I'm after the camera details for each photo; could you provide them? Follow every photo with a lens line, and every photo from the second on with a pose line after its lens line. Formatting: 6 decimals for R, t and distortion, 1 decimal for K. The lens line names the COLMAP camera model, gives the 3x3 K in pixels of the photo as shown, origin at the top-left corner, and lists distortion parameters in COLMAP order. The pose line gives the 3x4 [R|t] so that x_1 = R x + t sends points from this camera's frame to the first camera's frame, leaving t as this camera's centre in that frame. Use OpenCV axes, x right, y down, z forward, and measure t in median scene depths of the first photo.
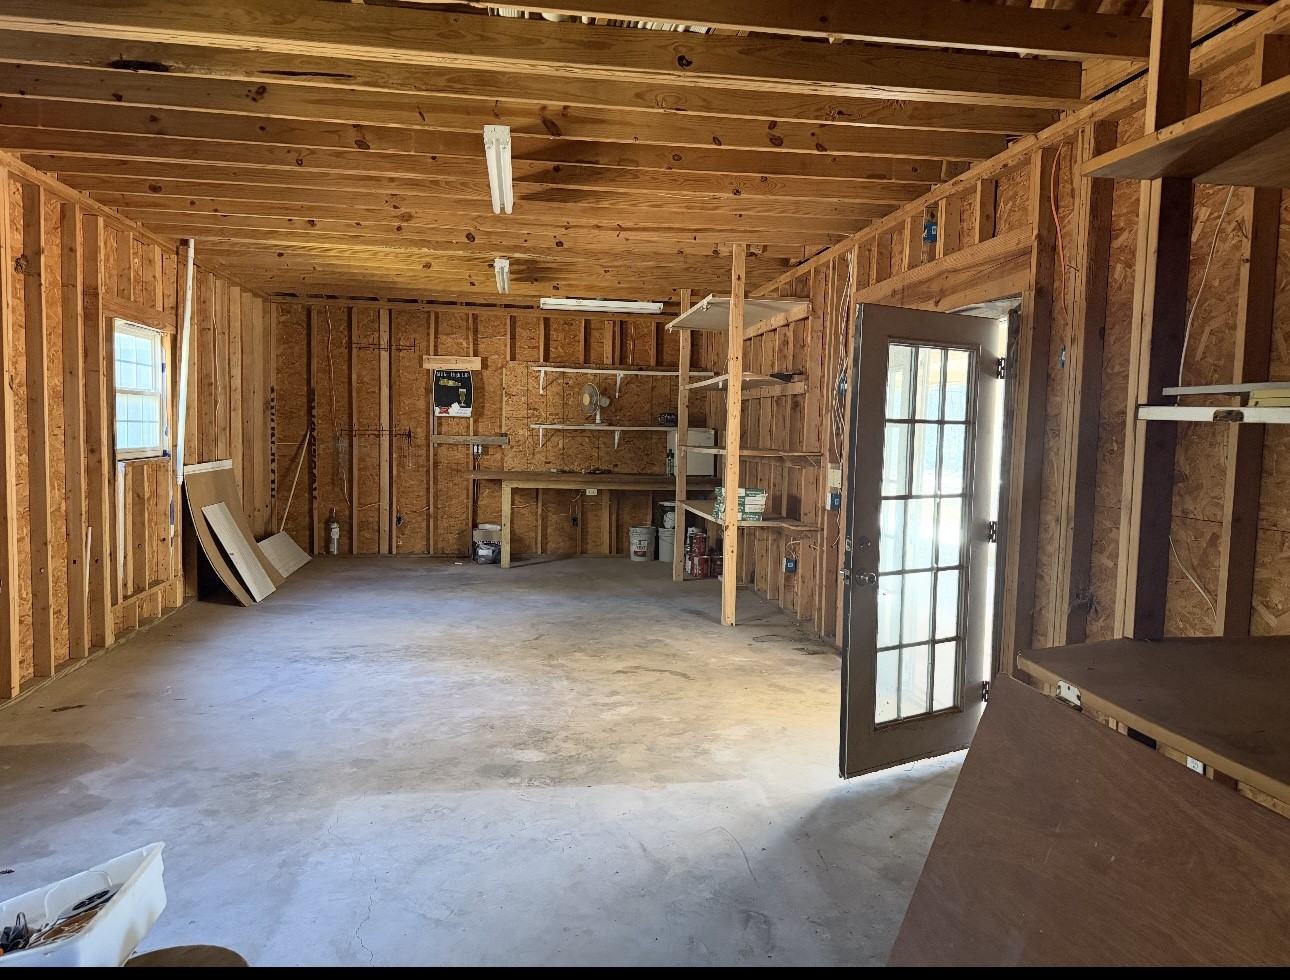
lens RADIAL K [[910.9, 0, 645.0], [0, 910.9, 490.0], [0, 0, 1]] dist [0.109732, -0.152573]
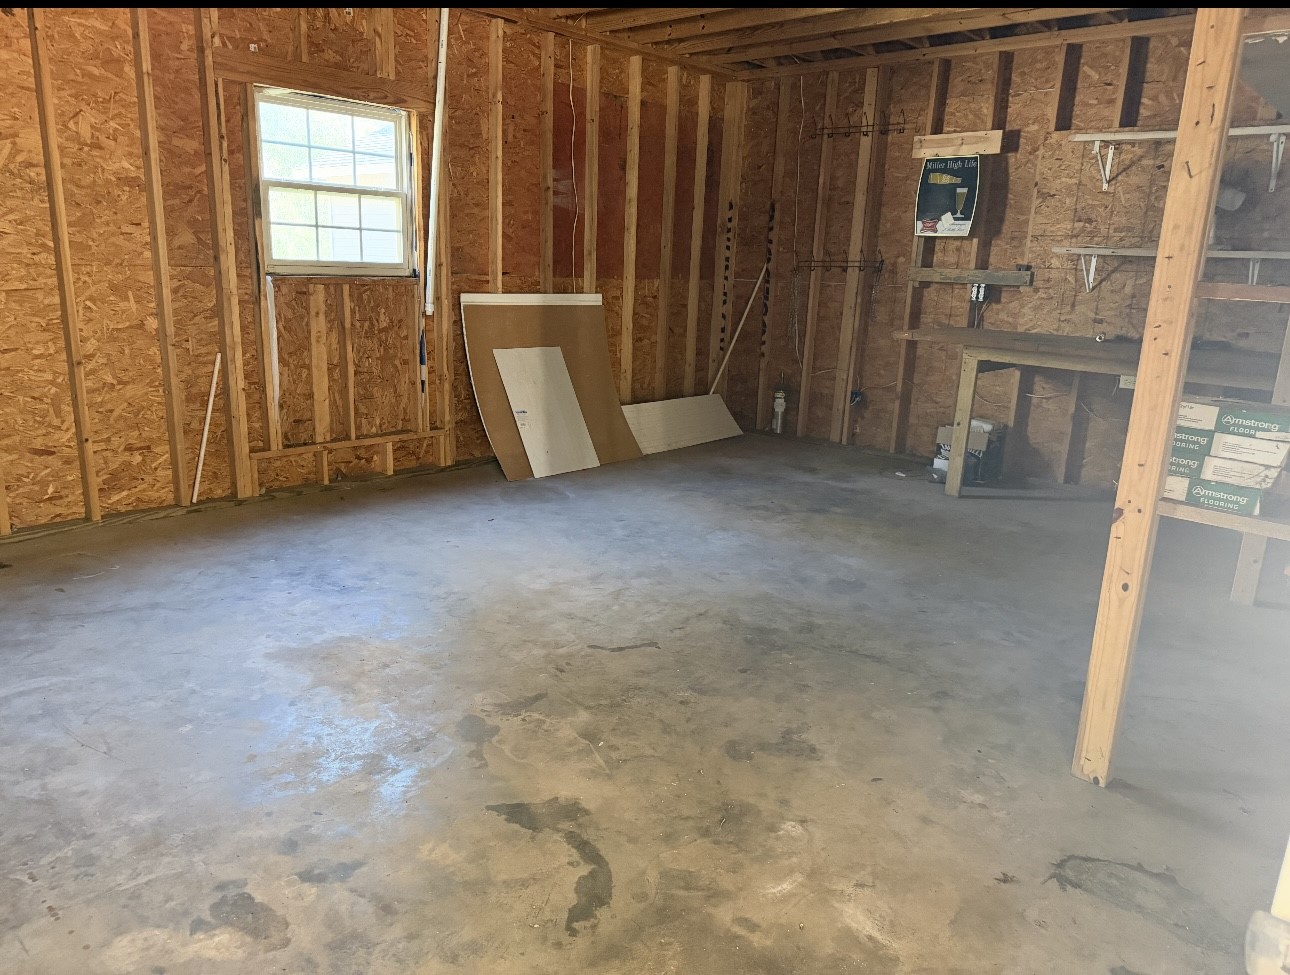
lens RADIAL K [[910.9, 0, 645.0], [0, 910.9, 487.5], [0, 0, 1]] dist [0.109732, -0.152573]
pose [[0.622729, 0.188274, -0.759448, 0.237058], [-0.077143, 0.980663, 0.179859, -0.016682], [0.778625, -0.053417, 0.625211, 0.639736]]
